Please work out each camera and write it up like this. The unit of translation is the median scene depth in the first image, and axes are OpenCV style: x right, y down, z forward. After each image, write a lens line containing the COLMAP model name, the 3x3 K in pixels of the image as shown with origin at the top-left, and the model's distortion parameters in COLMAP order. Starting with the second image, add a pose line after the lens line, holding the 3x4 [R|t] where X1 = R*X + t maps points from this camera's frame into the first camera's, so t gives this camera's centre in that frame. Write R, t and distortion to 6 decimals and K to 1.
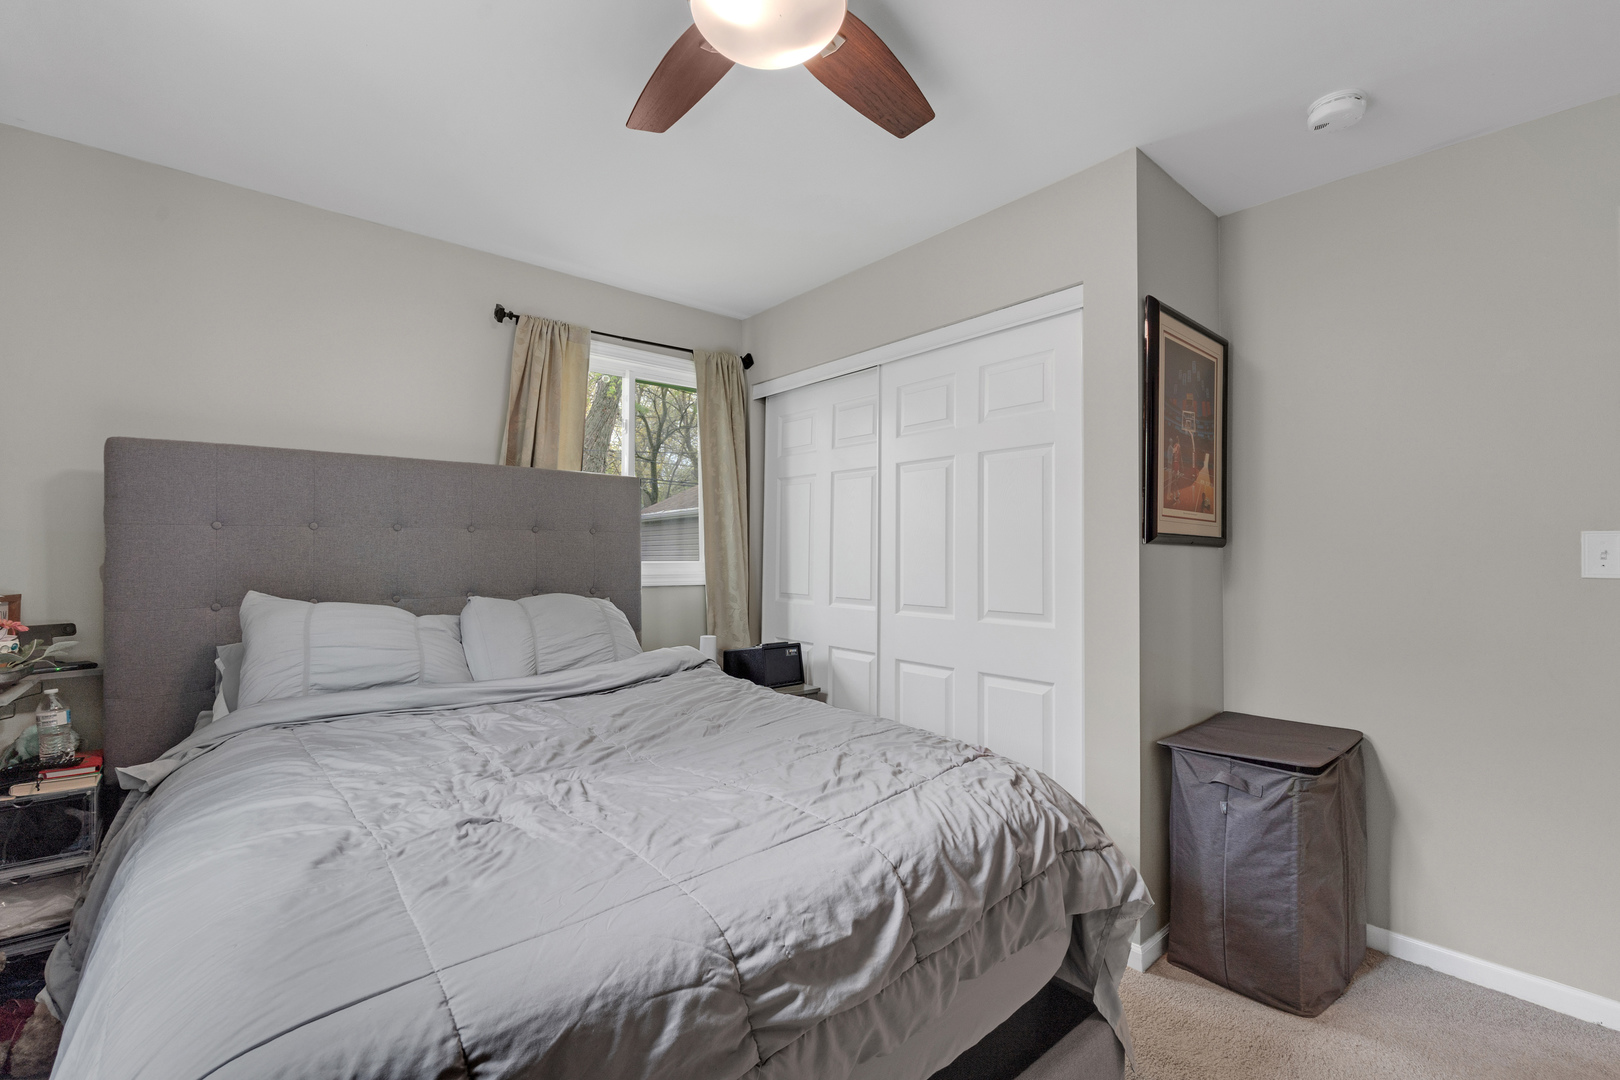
lens RADIAL K [[680.6, 0, 810.0], [0, 680.6, 540.0], [0, 0, 1]] dist [-0.000151, -0.000014]
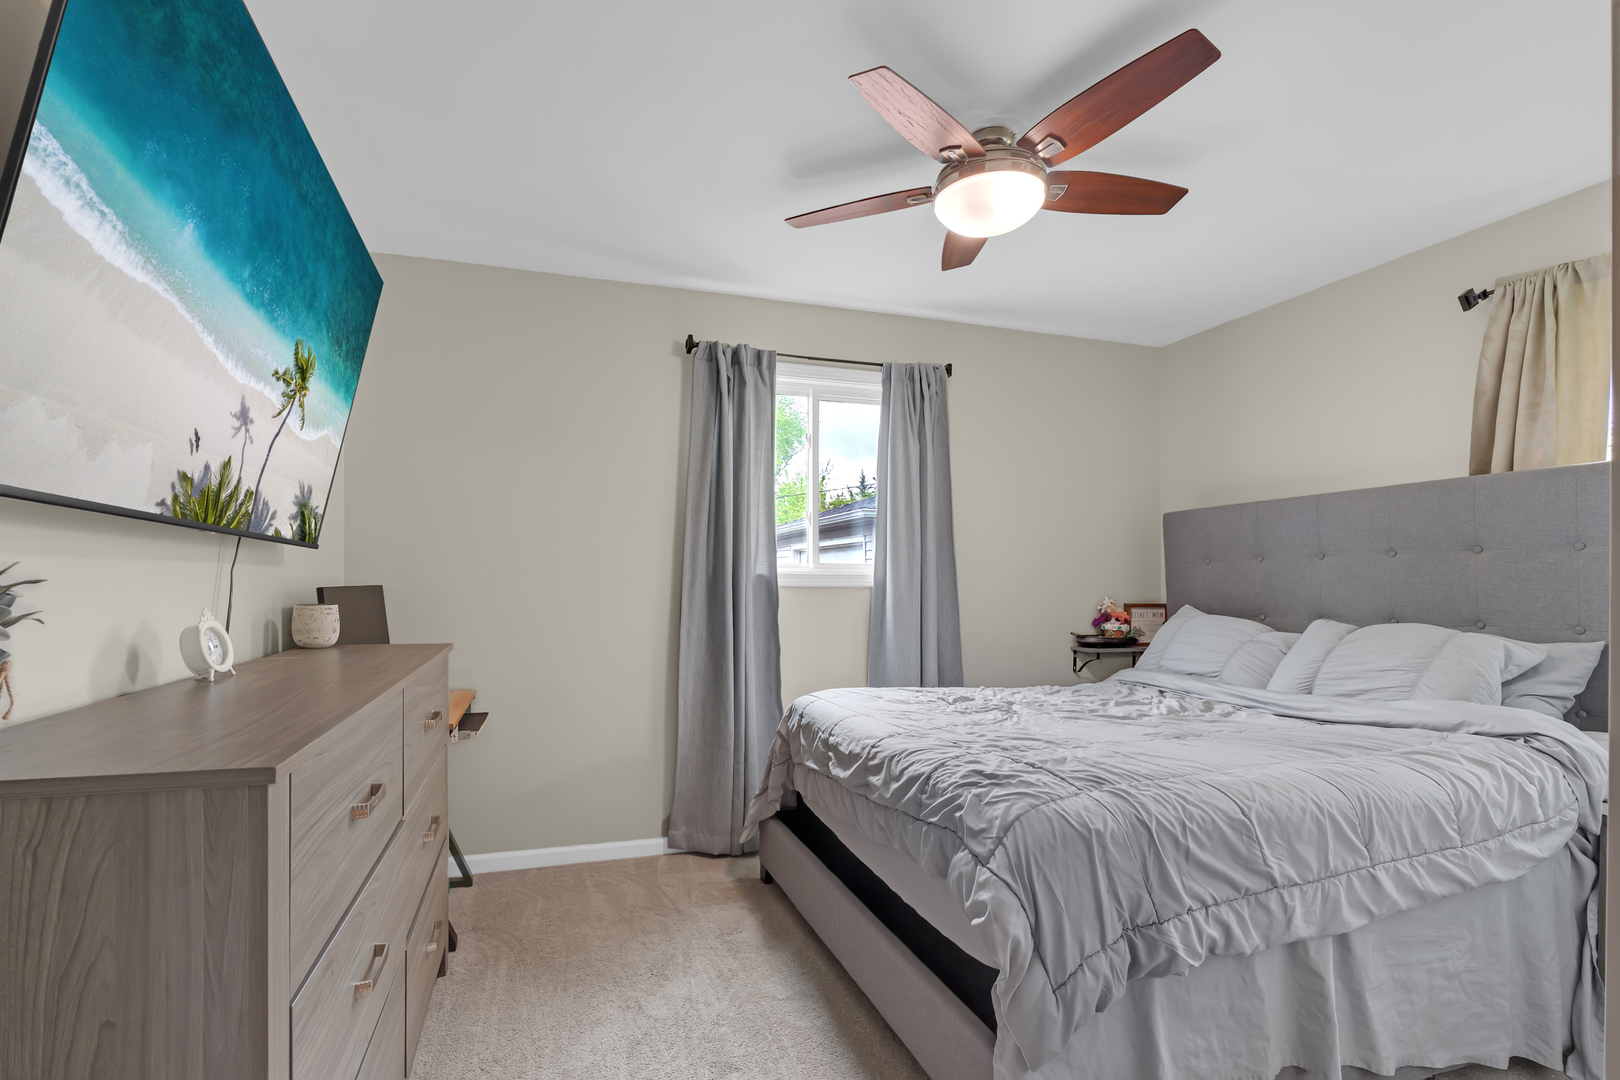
lens RADIAL K [[839.2, 0, 808.5], [0, 839.2, 583.5], [0, 0, 1]] dist [0.000224, 0.000058]
pose [[-0.360771, -0.000101, -0.932654, 1.075648], [0.017022, 0.999833, -0.006693, 0.023327], [0.932499, -0.018290, -0.360709, 0.773792]]
